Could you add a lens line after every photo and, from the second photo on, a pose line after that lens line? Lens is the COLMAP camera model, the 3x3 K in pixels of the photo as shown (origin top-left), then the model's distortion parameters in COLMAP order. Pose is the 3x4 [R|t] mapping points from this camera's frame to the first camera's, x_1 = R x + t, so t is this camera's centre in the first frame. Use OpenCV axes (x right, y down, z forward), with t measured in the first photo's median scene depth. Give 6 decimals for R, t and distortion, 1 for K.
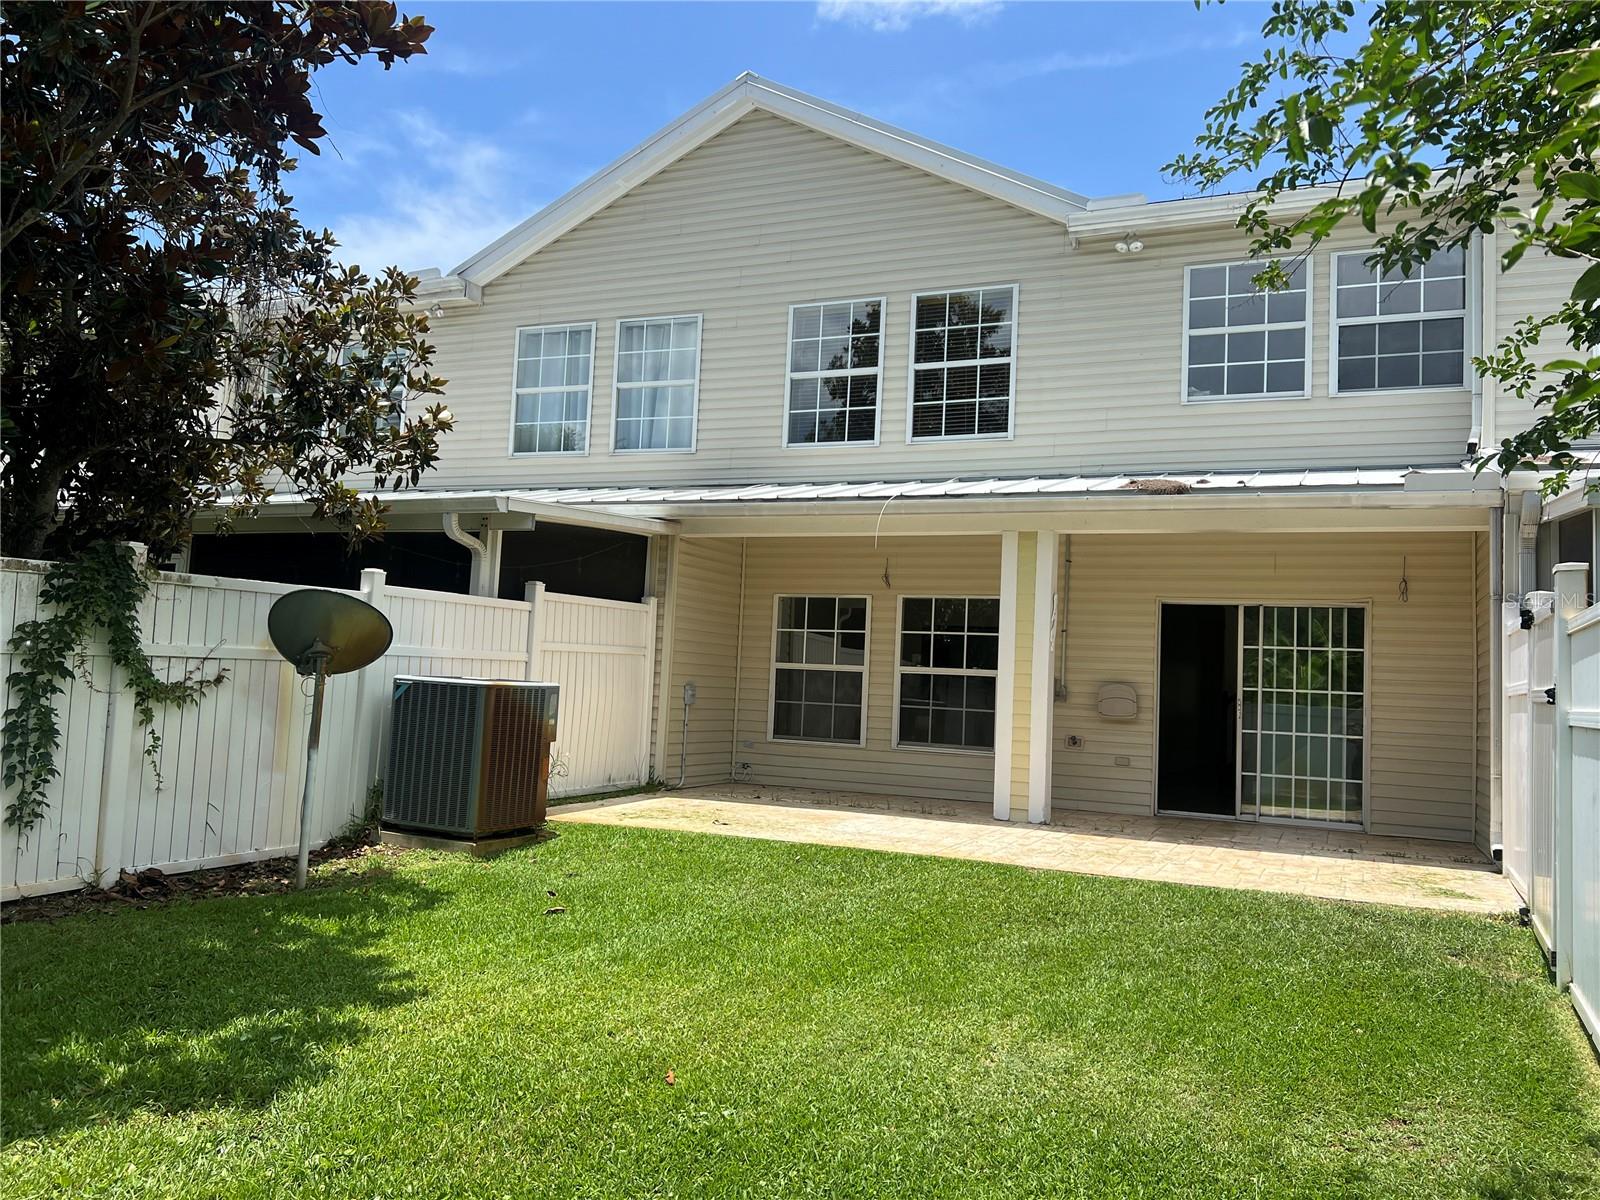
lens RADIAL K [[1252.8, 0, 789.3], [0, 1252.8, 603.5], [0, 0, 1]] dist [0.050951, -0.038109]
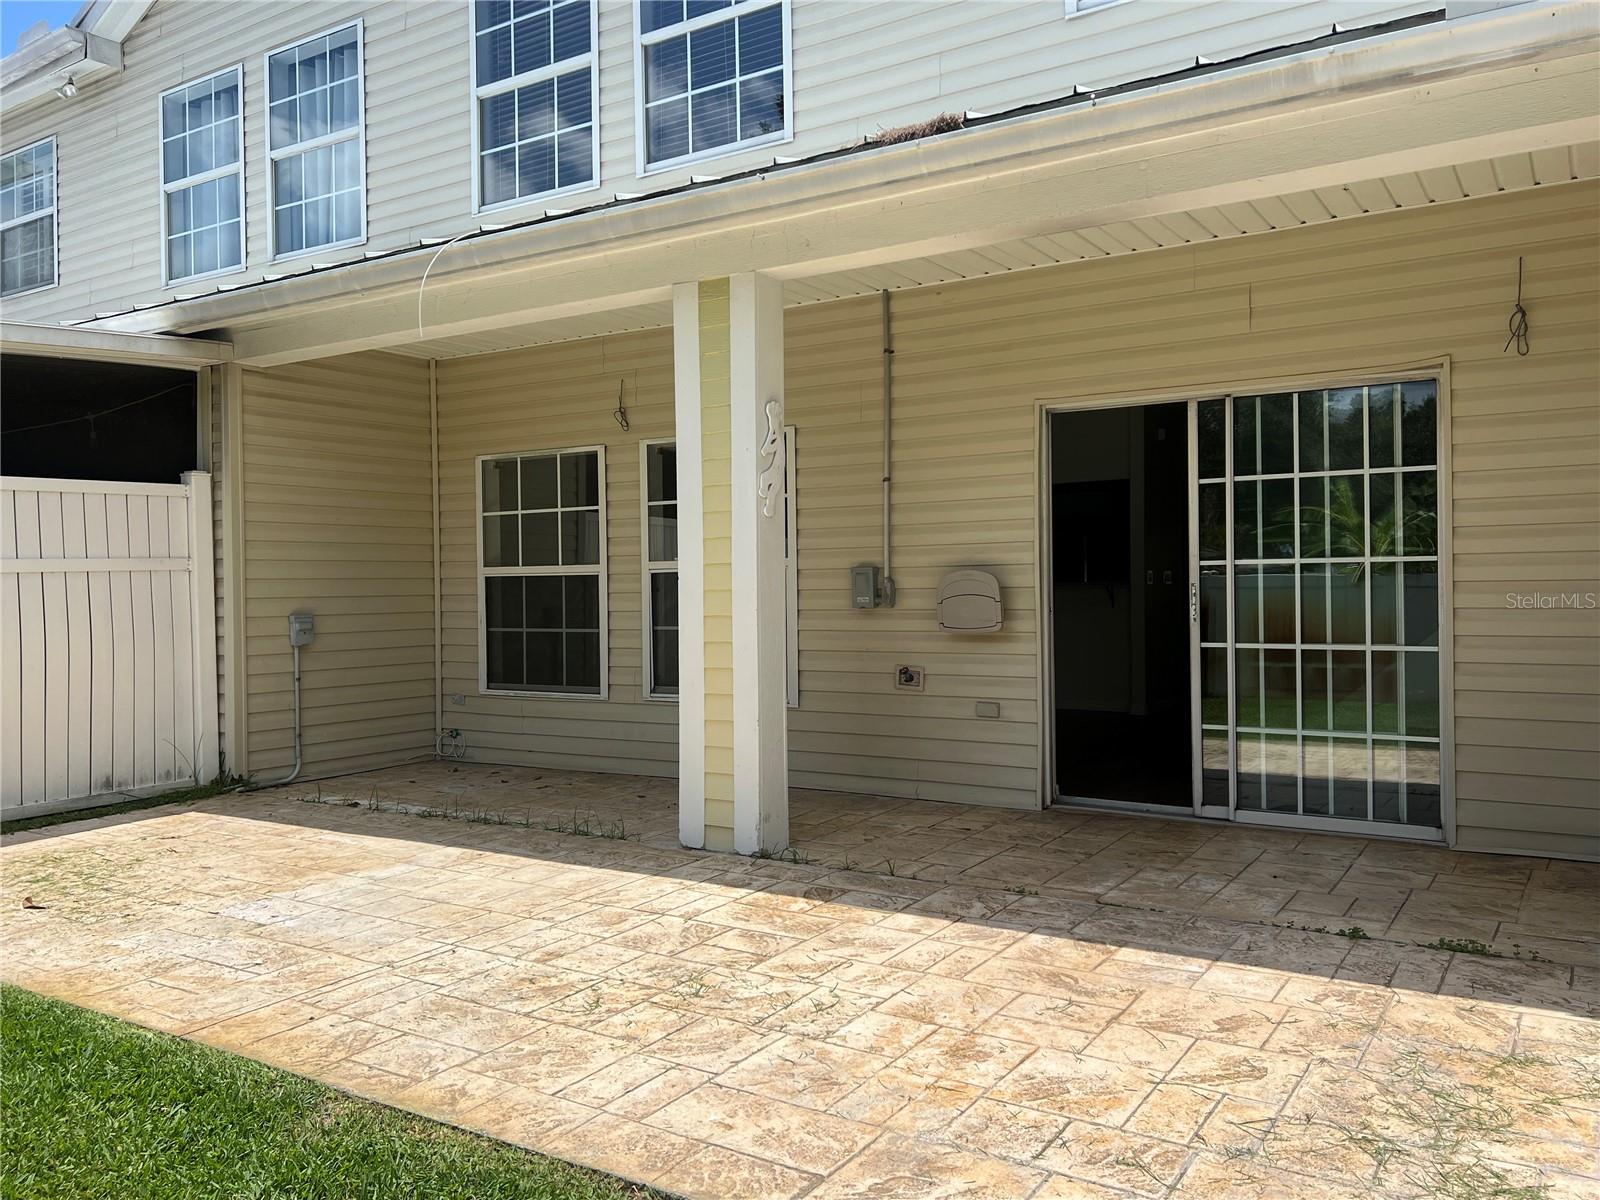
lens RADIAL K [[1252.8, 0, 812.2], [0, 1252.8, 595.3], [0, 0, 1]] dist [0.050951, -0.038109]
pose [[0.985738, -0.058527, -0.157783, 0.269696], [0.069435, 0.995497, 0.064529, 0.034876], [0.153296, -0.074564, 0.985363, 0.446785]]
